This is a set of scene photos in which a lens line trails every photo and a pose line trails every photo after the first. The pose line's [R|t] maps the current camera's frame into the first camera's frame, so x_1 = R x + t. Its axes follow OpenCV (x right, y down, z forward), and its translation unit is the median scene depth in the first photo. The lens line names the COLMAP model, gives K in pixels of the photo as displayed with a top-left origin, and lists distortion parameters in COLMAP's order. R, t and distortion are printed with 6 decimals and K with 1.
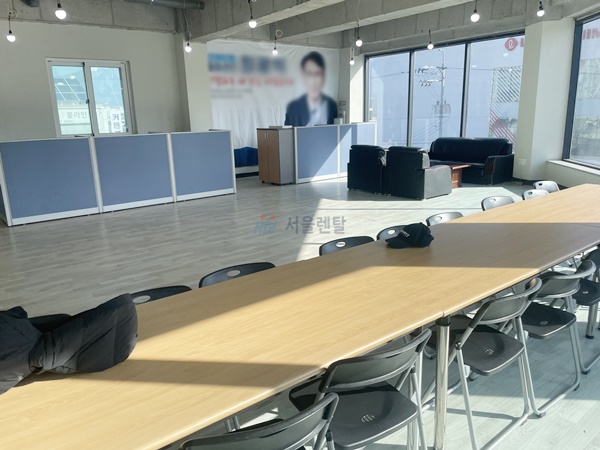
lens RADIAL K [[454.3, 0, 301.2], [0, 454.3, 216.2], [0, 0, 1]] dist [0.109184, -0.142114]
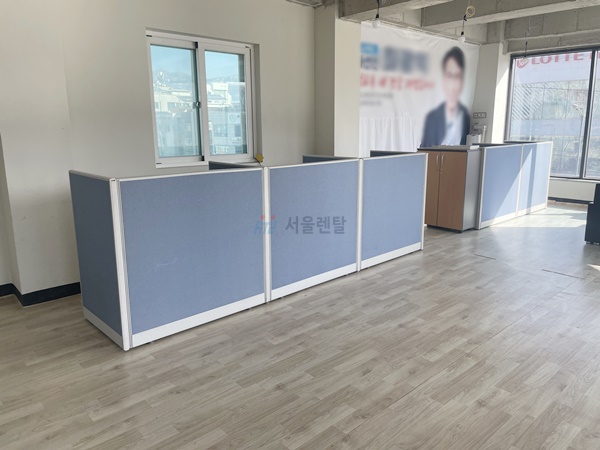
lens RADIAL K [[440.4, 0, 300.0], [0, 440.4, 225.0], [0, 0, 1]] dist [-0.001018, -0.003302]
pose [[0.998581, 0.001900, 0.053213, -0.321475], [-0.001565, 0.999979, -0.006345, -0.074266], [-0.053224, 0.006253, 0.998563, 0.358065]]
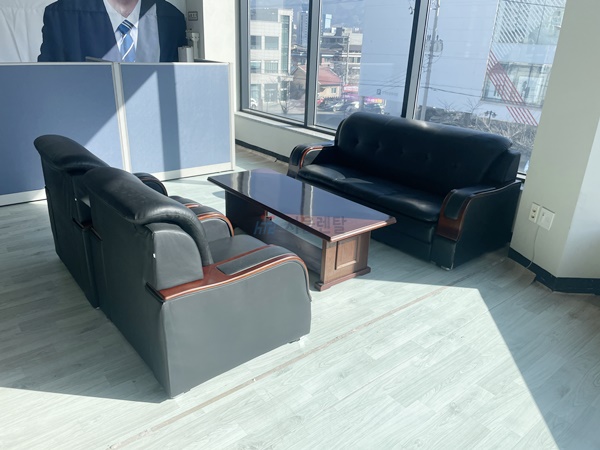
lens RADIAL K [[454.3, 0, 301.2], [0, 454.3, 216.2], [0, 0, 1]] dist [0.109184, -0.142114]
pose [[0.997483, 0.062045, 0.034320, 0.260356], [-0.066350, 0.987462, 0.143235, -0.144744], [-0.025003, -0.145152, 0.989093, 0.604446]]
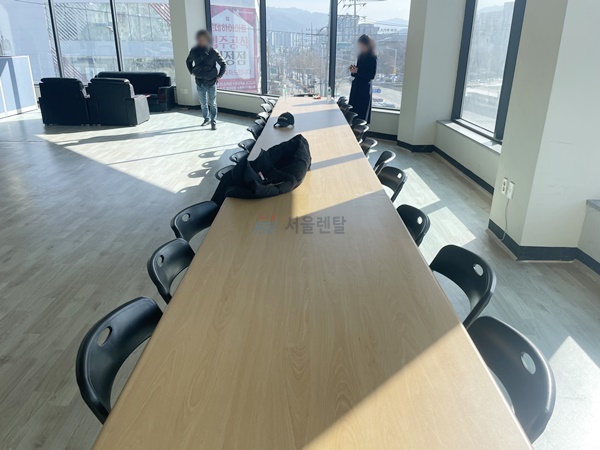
lens RADIAL K [[454.3, 0, 301.2], [0, 454.3, 216.2], [0, 0, 1]] dist [0.109184, -0.142114]
pose [[0.620645, -0.239524, 0.746611, -0.318711], [0.148490, 0.970873, 0.188034, 0.022698], [-0.769903, -0.005838, 0.638134, -0.047225]]
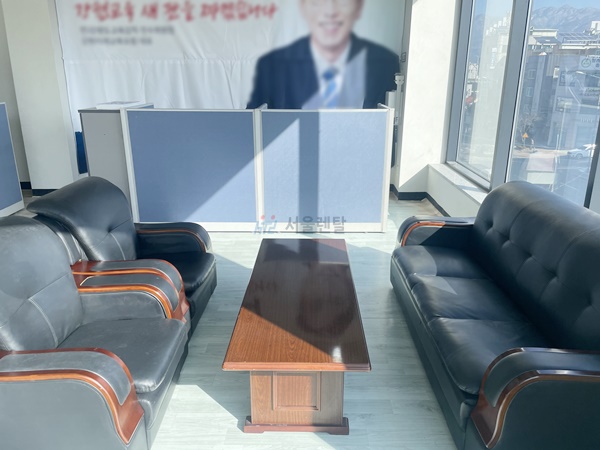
lens RADIAL K [[467.3, 0, 311.6], [0, 467.3, 225.4], [0, 0, 1]] dist [0.077235, -0.157019]
pose [[0.781907, 0.220315, -0.583166, 0.413924], [-0.163909, 0.975210, 0.148657, -0.182164], [0.601461, -0.020649, 0.798636, 0.742922]]
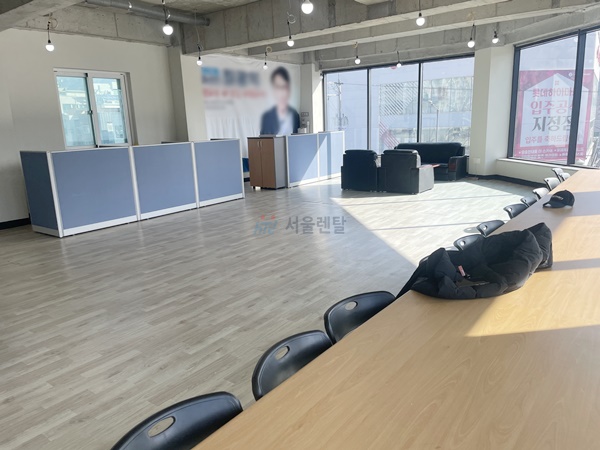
lens RADIAL K [[454.3, 0, 301.2], [0, 454.3, 216.2], [0, 0, 1]] dist [0.109184, -0.142114]
pose [[0.968149, -0.057823, 0.243606, -0.253480], [0.064420, 0.997738, -0.019193, 0.019624], [-0.241945, 0.034275, 0.969684, -0.055230]]
